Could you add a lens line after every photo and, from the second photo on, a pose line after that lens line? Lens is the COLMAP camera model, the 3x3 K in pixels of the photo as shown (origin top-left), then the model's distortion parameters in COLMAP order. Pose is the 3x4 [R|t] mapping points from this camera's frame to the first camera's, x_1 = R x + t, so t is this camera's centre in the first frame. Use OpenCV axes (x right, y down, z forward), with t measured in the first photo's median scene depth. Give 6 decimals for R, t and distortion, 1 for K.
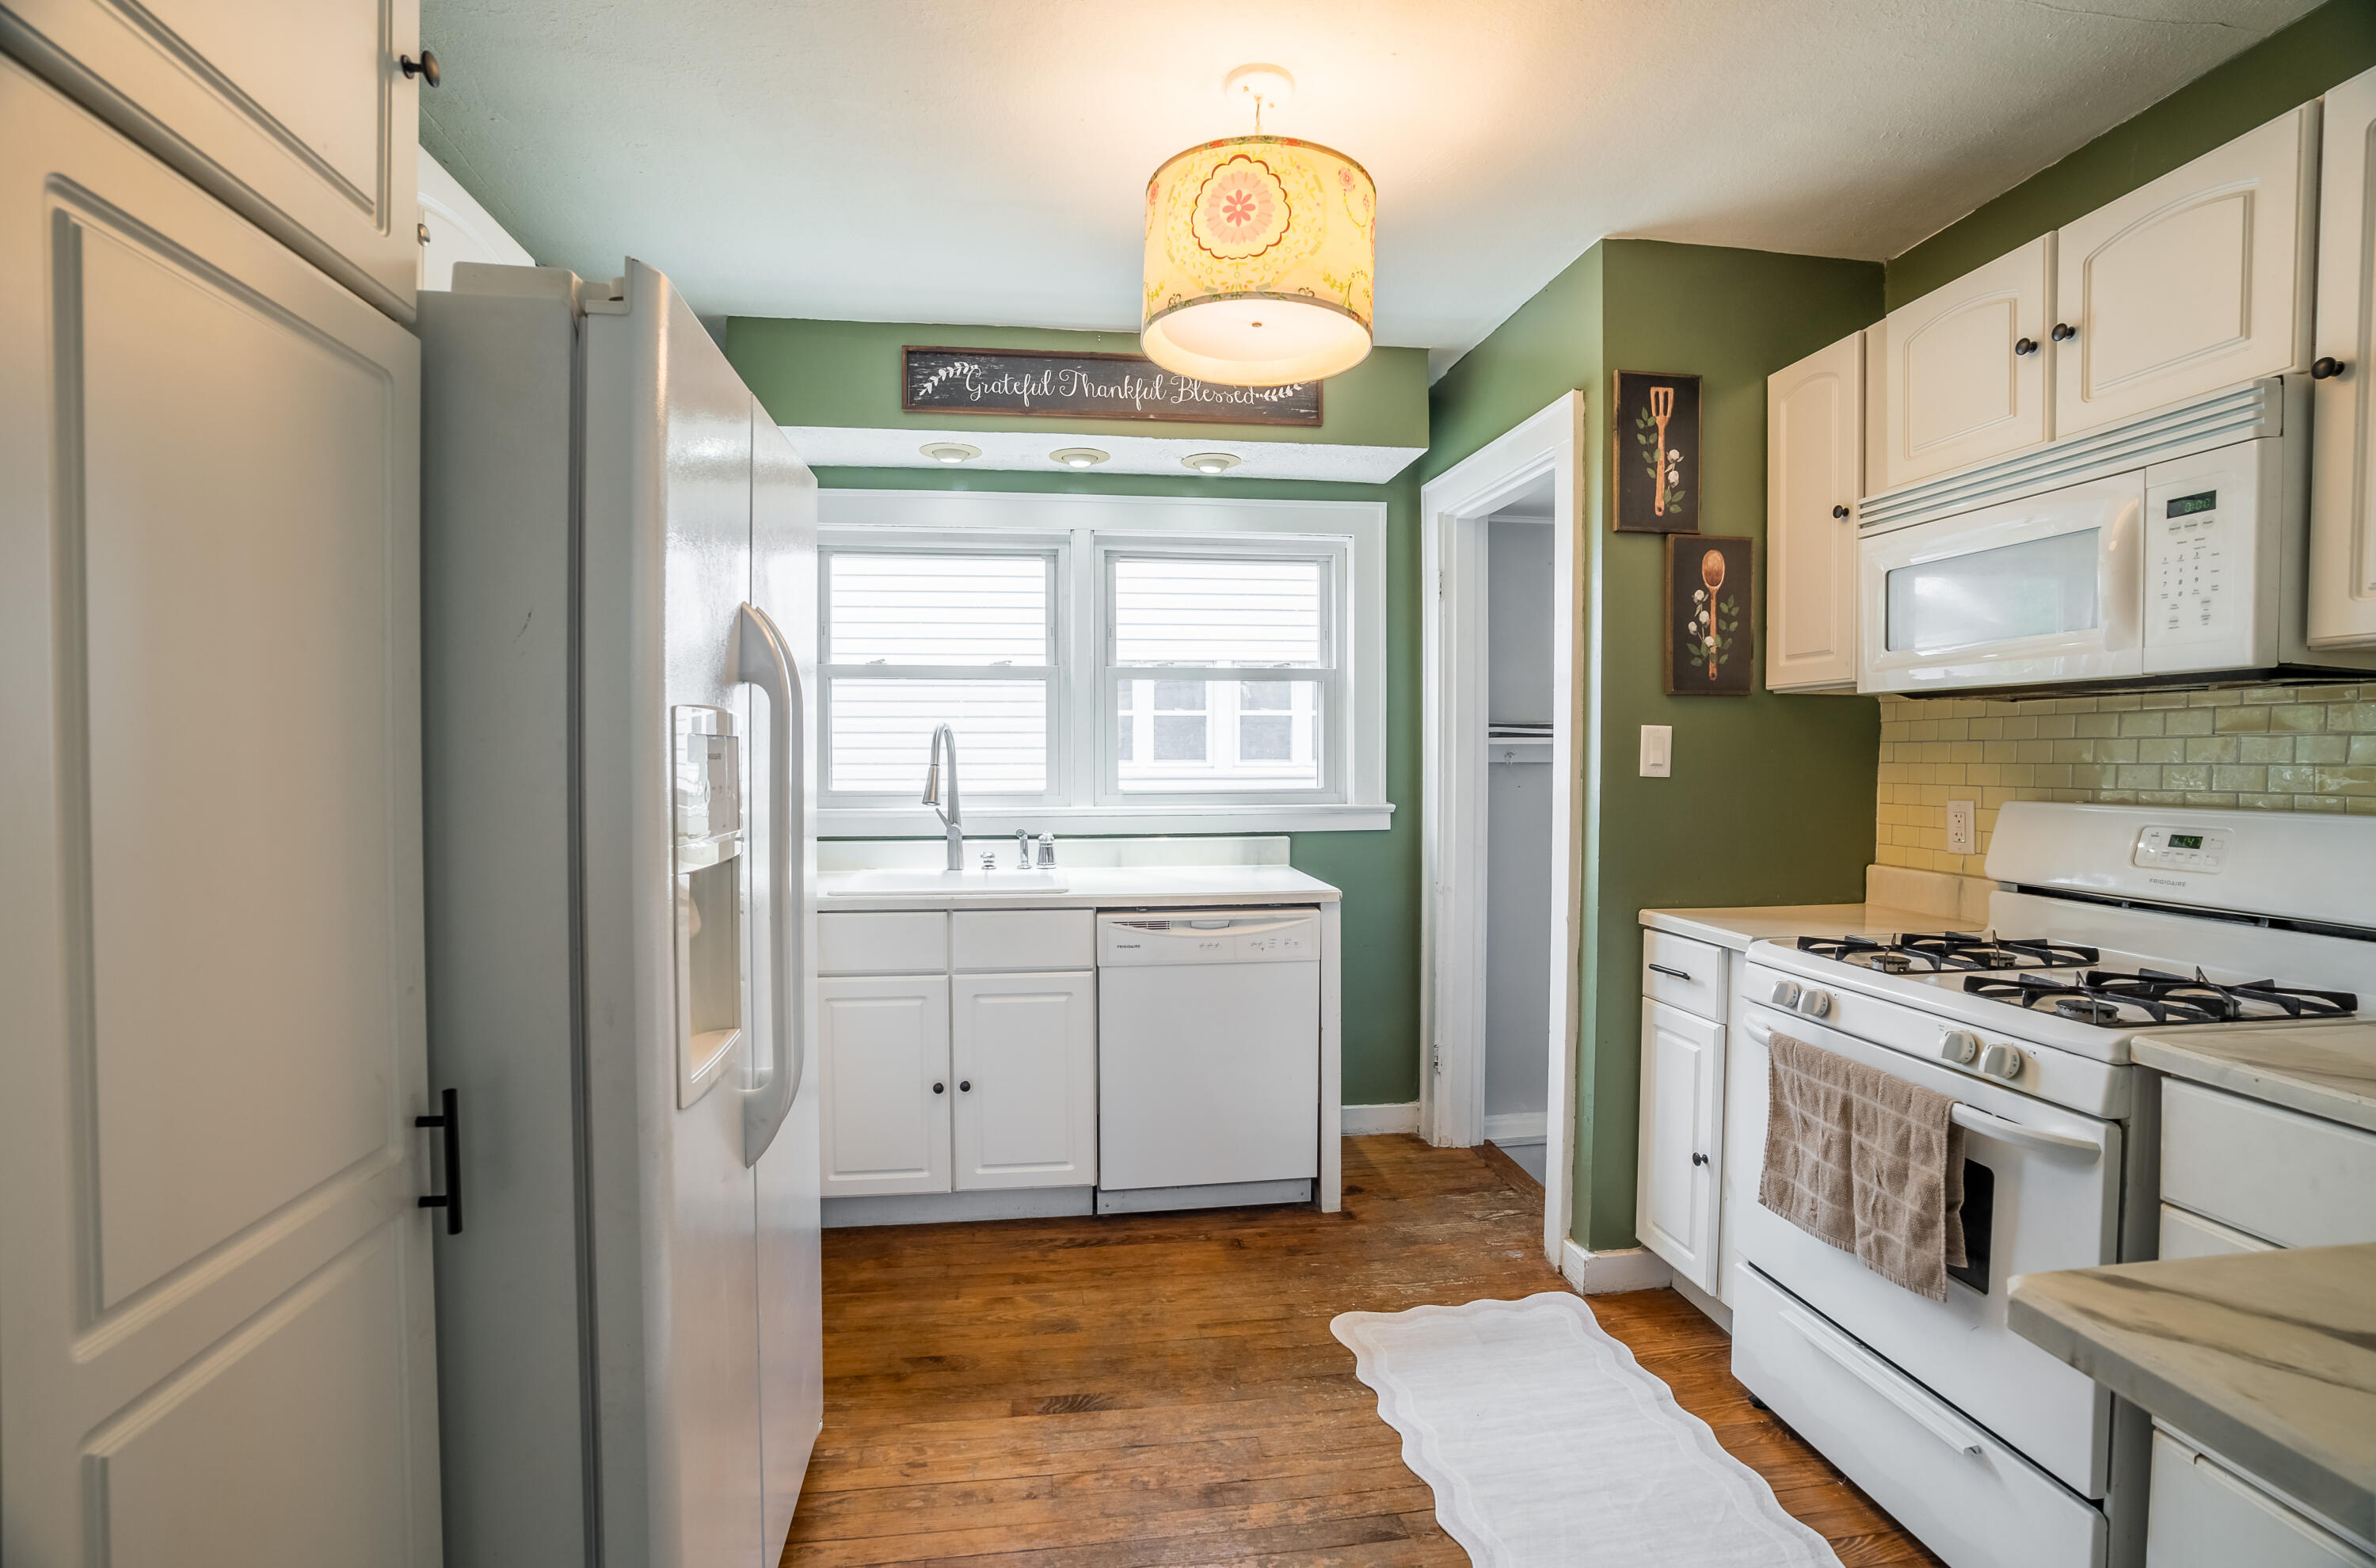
lens RADIAL K [[1082.6, 0, 1188.0], [0, 1082.6, 784.0], [0, 0, 1]] dist [-0.013606, 0.011754]
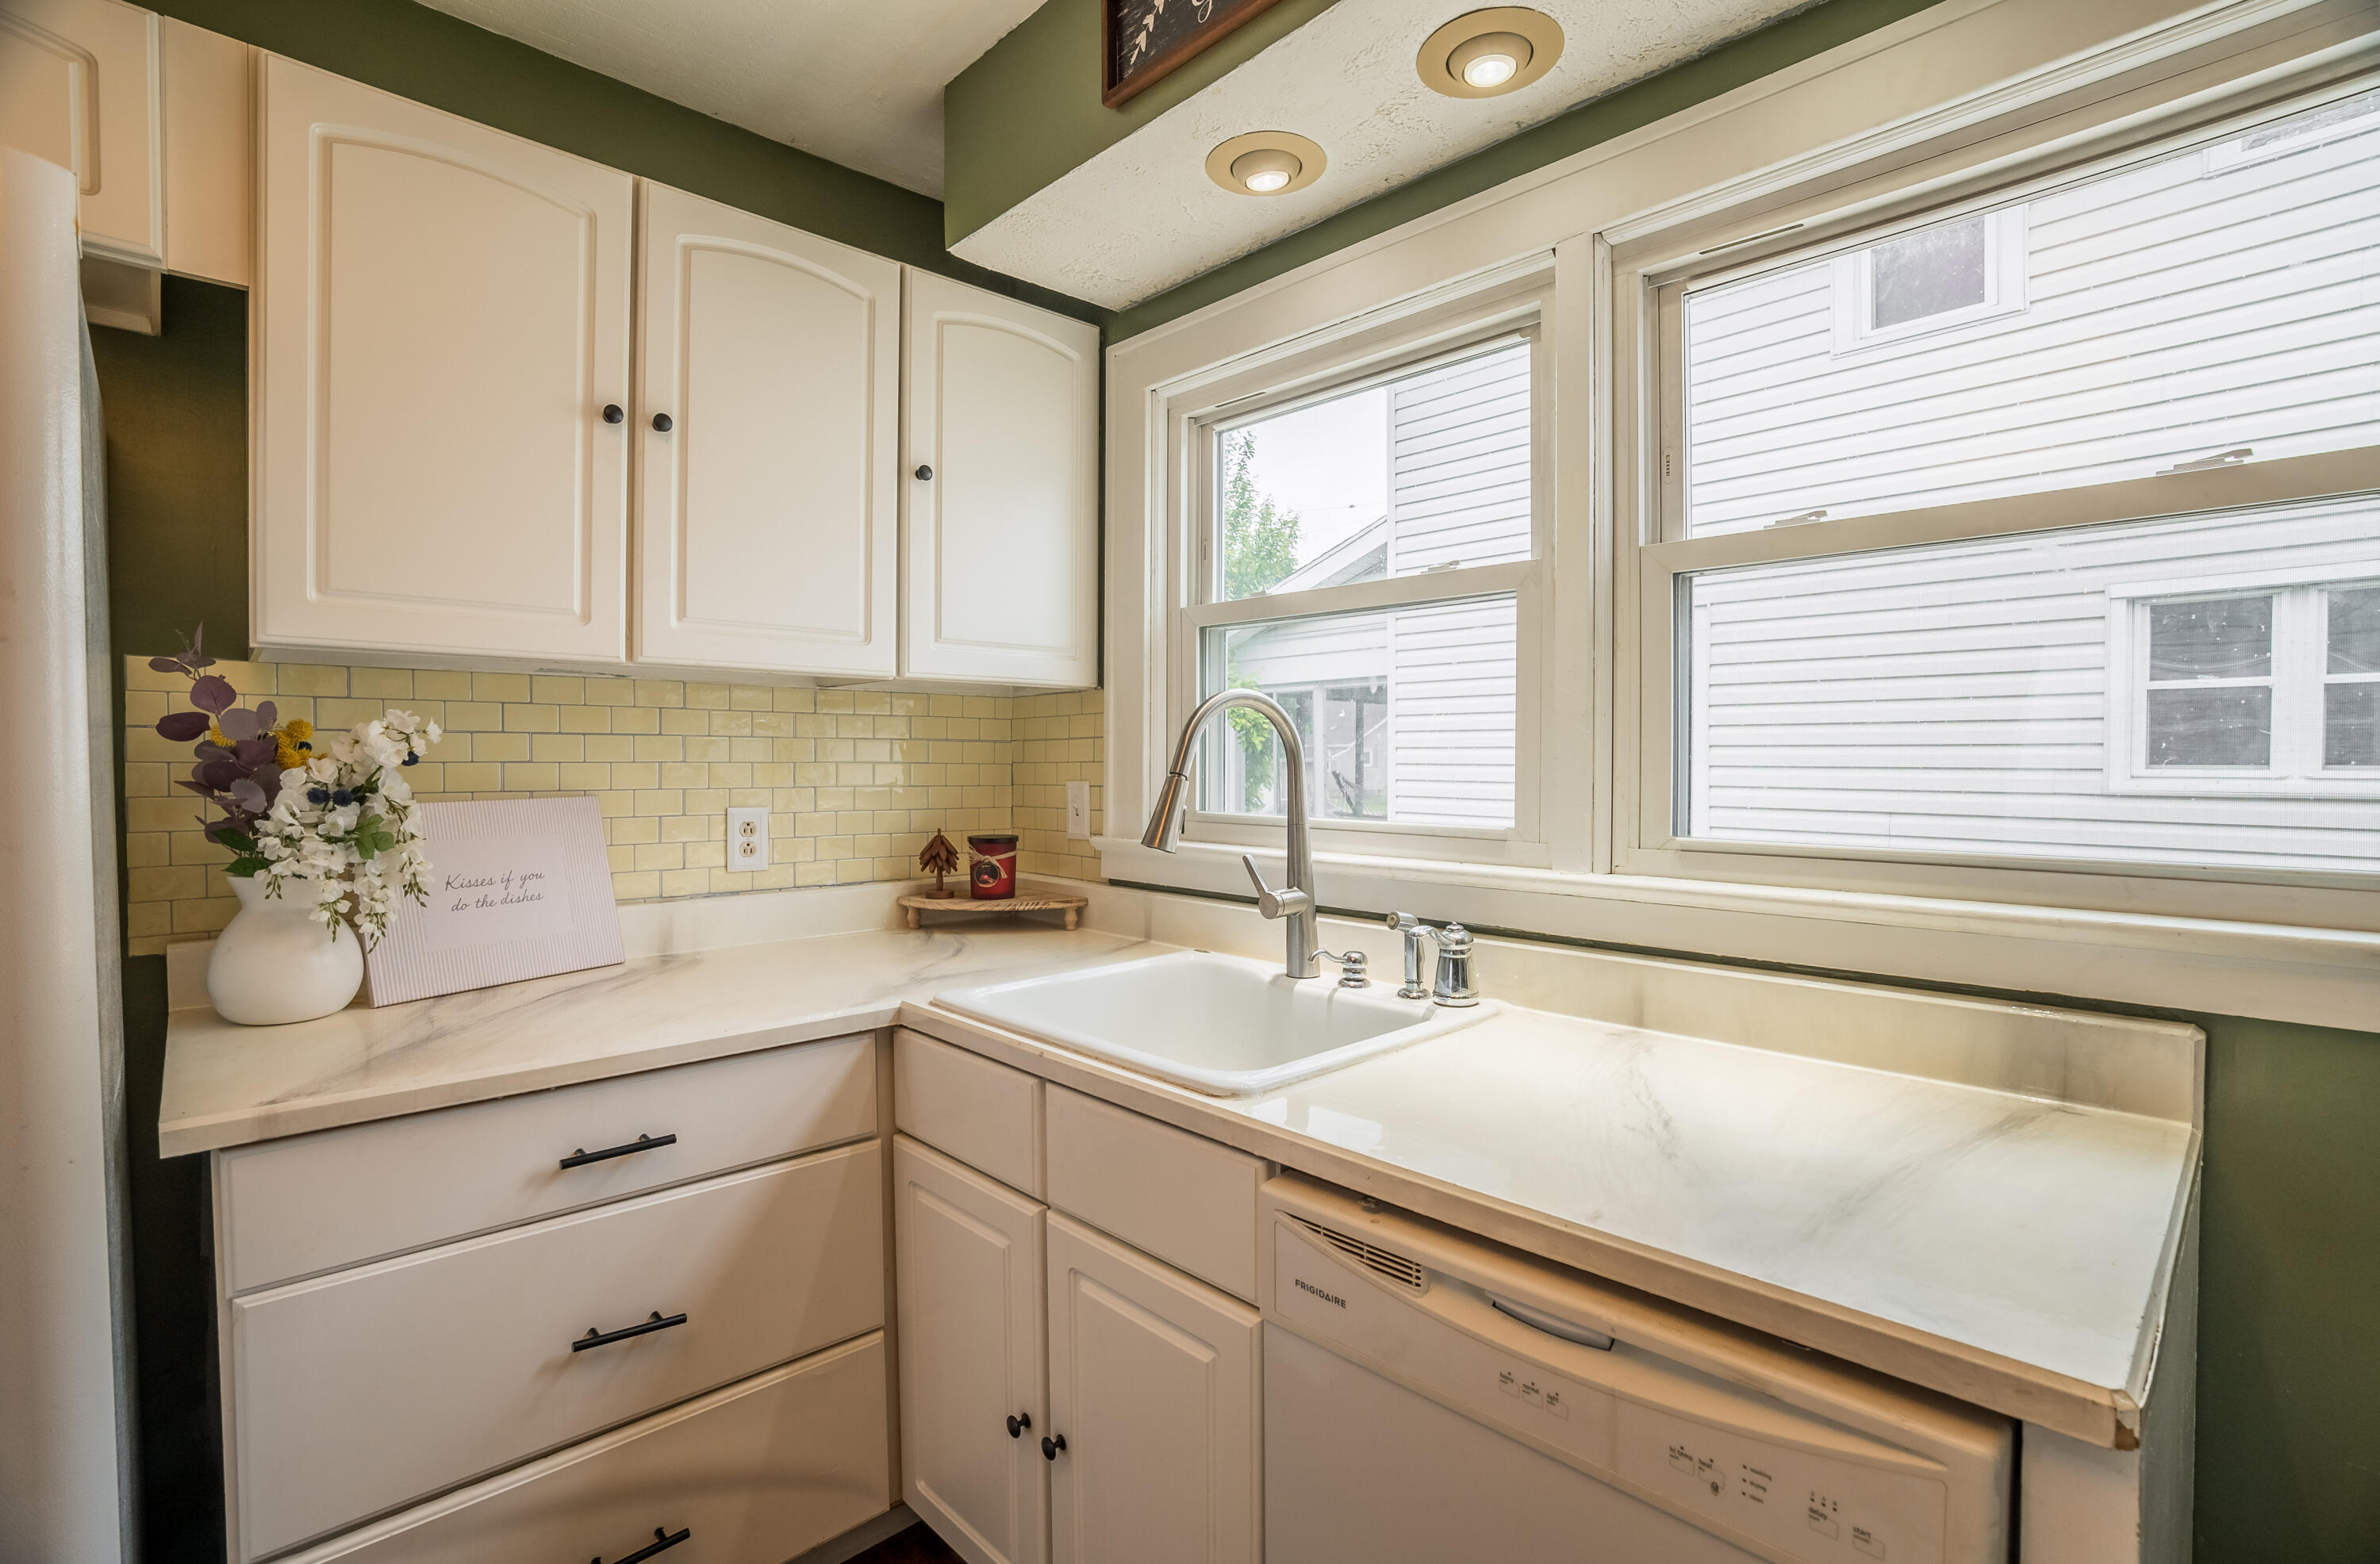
lens RADIAL K [[1098.8, 0, 1230.1], [0, 1098.8, 754.0], [0, 0, 1]] dist [-0.016610, -0.000088]
pose [[0.602635, 0.004783, -0.798003, 0.173524], [-0.025358, 0.999592, -0.013158, -0.016884], [0.797614, 0.028165, 0.602510, 0.618730]]
